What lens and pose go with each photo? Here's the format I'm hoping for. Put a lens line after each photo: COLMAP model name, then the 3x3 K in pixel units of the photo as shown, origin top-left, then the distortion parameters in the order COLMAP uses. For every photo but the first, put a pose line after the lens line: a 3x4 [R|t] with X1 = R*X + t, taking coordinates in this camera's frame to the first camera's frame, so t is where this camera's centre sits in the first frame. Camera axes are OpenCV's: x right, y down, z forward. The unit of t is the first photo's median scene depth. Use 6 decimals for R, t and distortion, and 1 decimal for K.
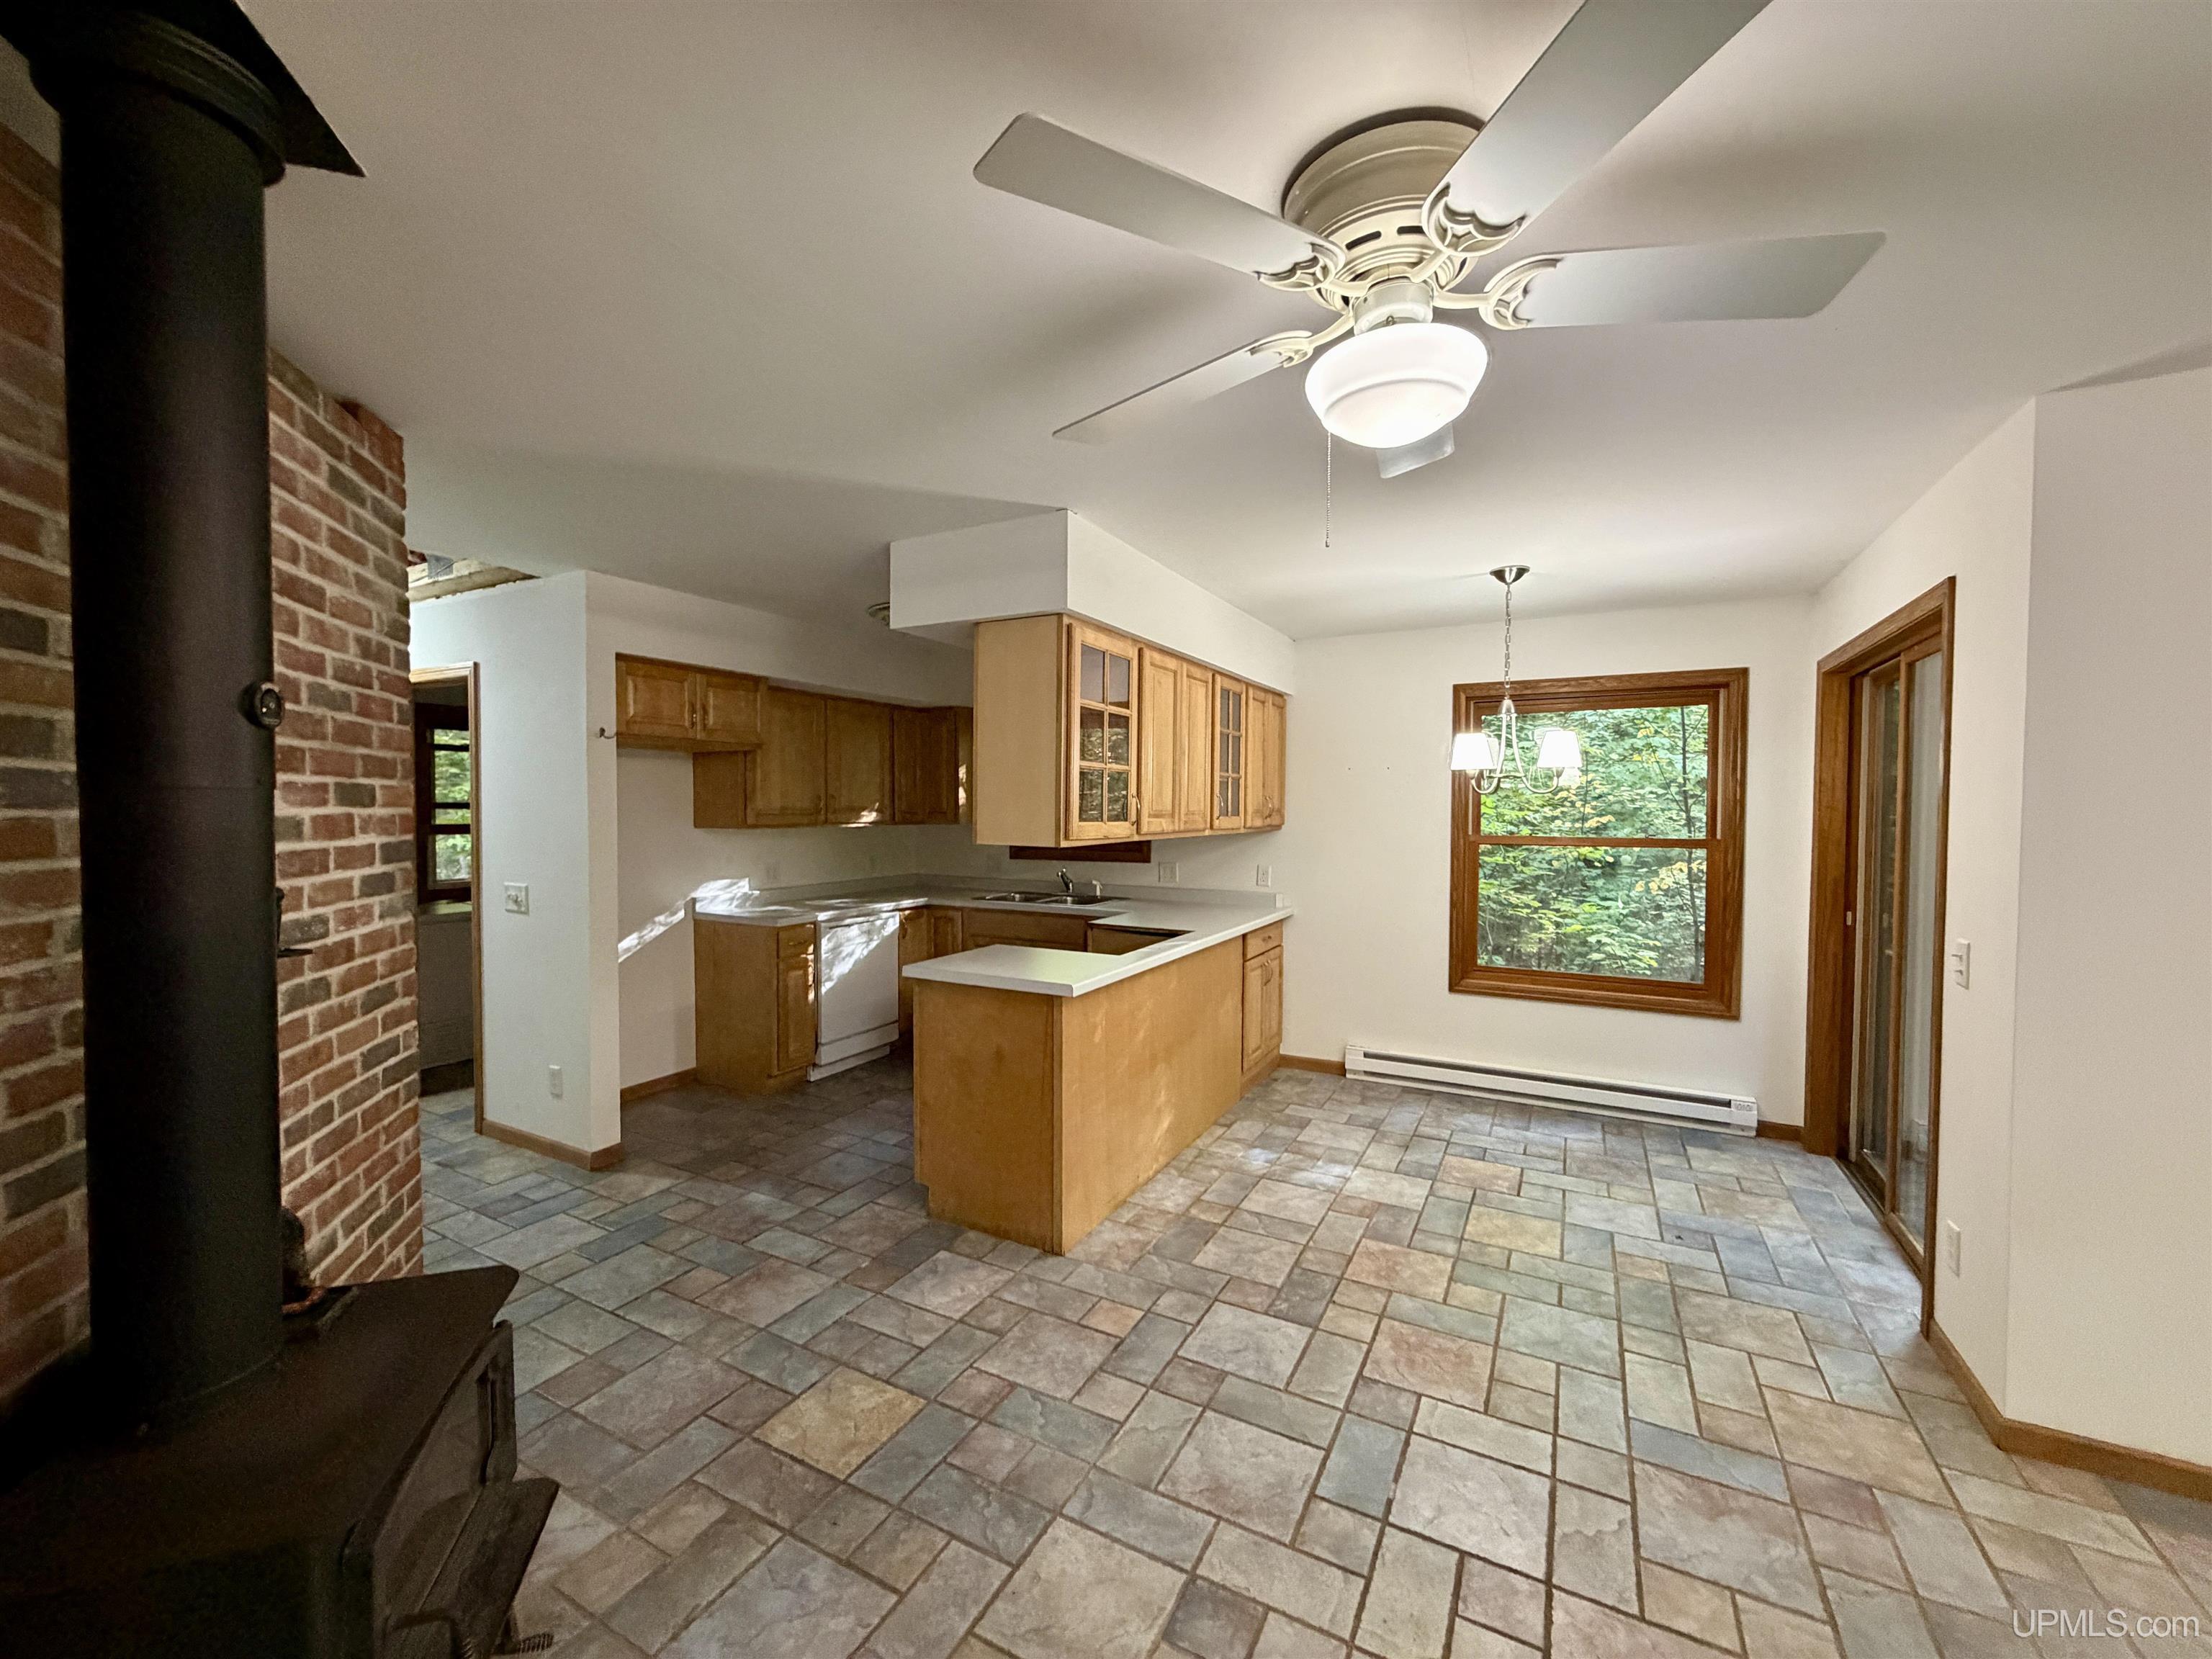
lens RADIAL K [[882.4, 0, 1109.2], [0, 882.4, 831.3], [0, 0, 1]] dist [-0.001170, 0.000375]
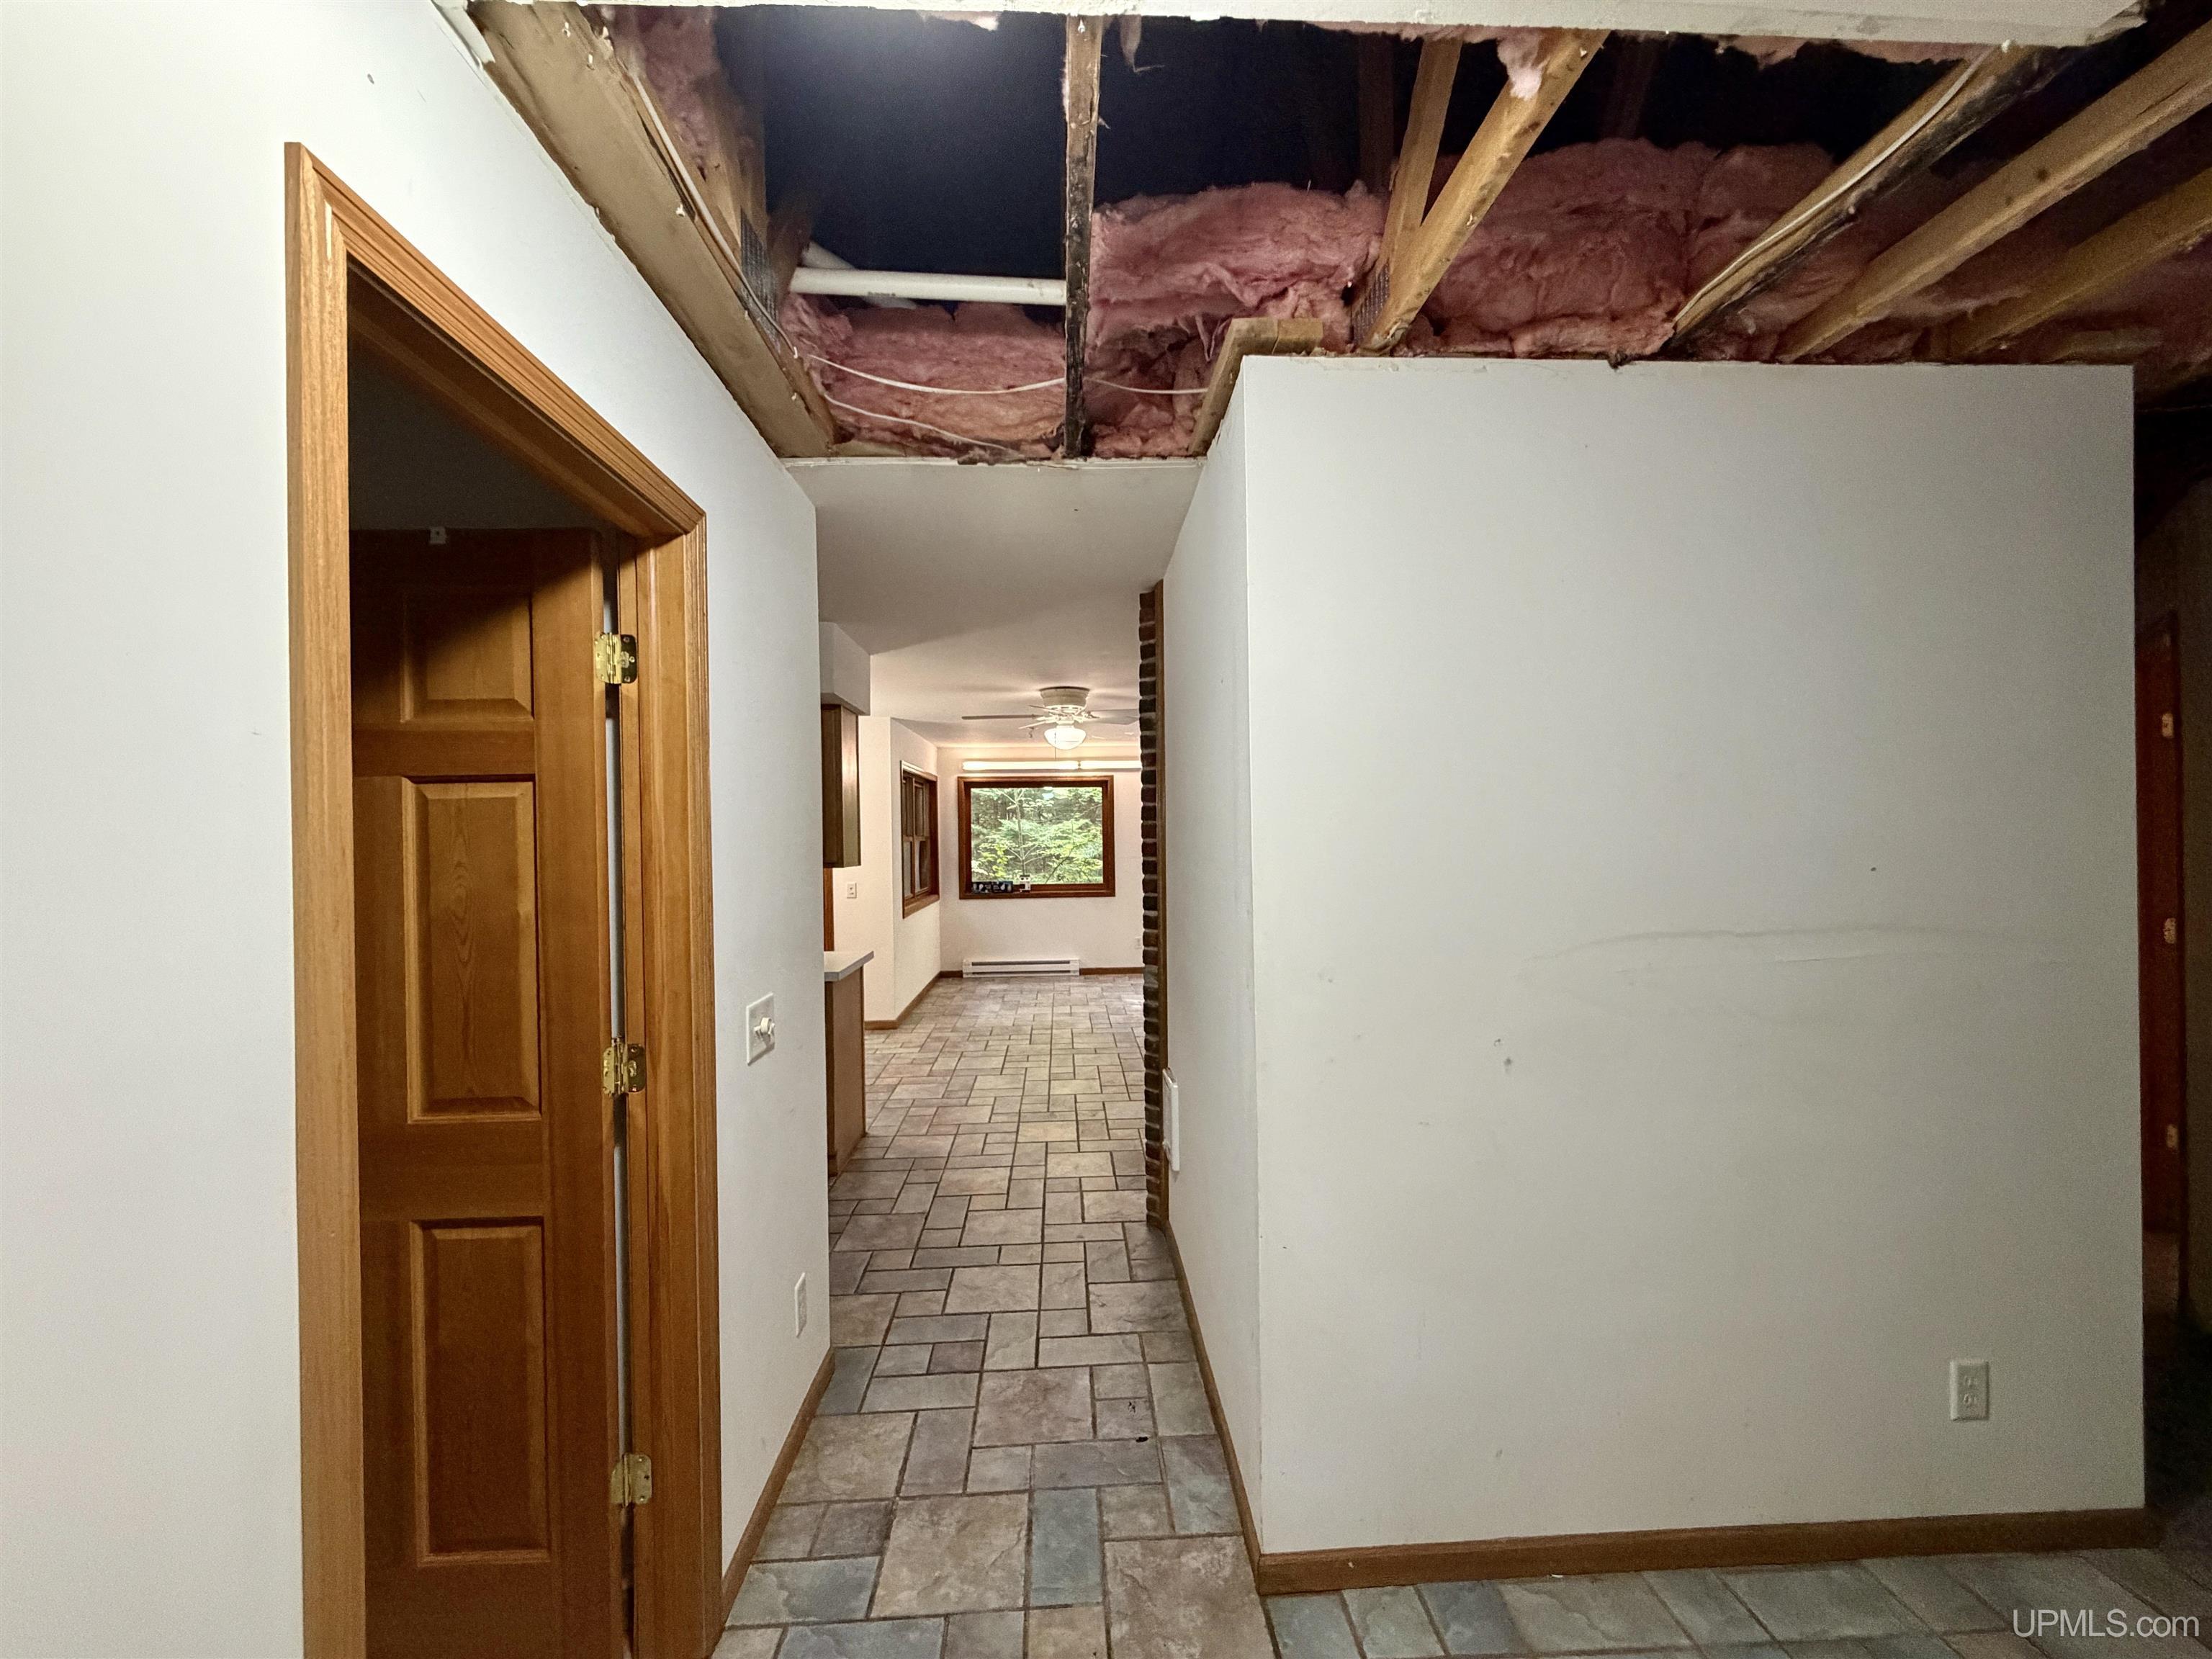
lens RADIAL K [[882.4, 0, 1109.7], [0, 882.4, 835.9], [0, 0, 1]] dist [-0.001170, 0.000375]
pose [[-0.525900, 0.001859, 0.850545, -1.440137], [0.032005, 0.999333, 0.017605, -0.041267], [-0.849944, 0.036480, -0.525608, 1.302720]]
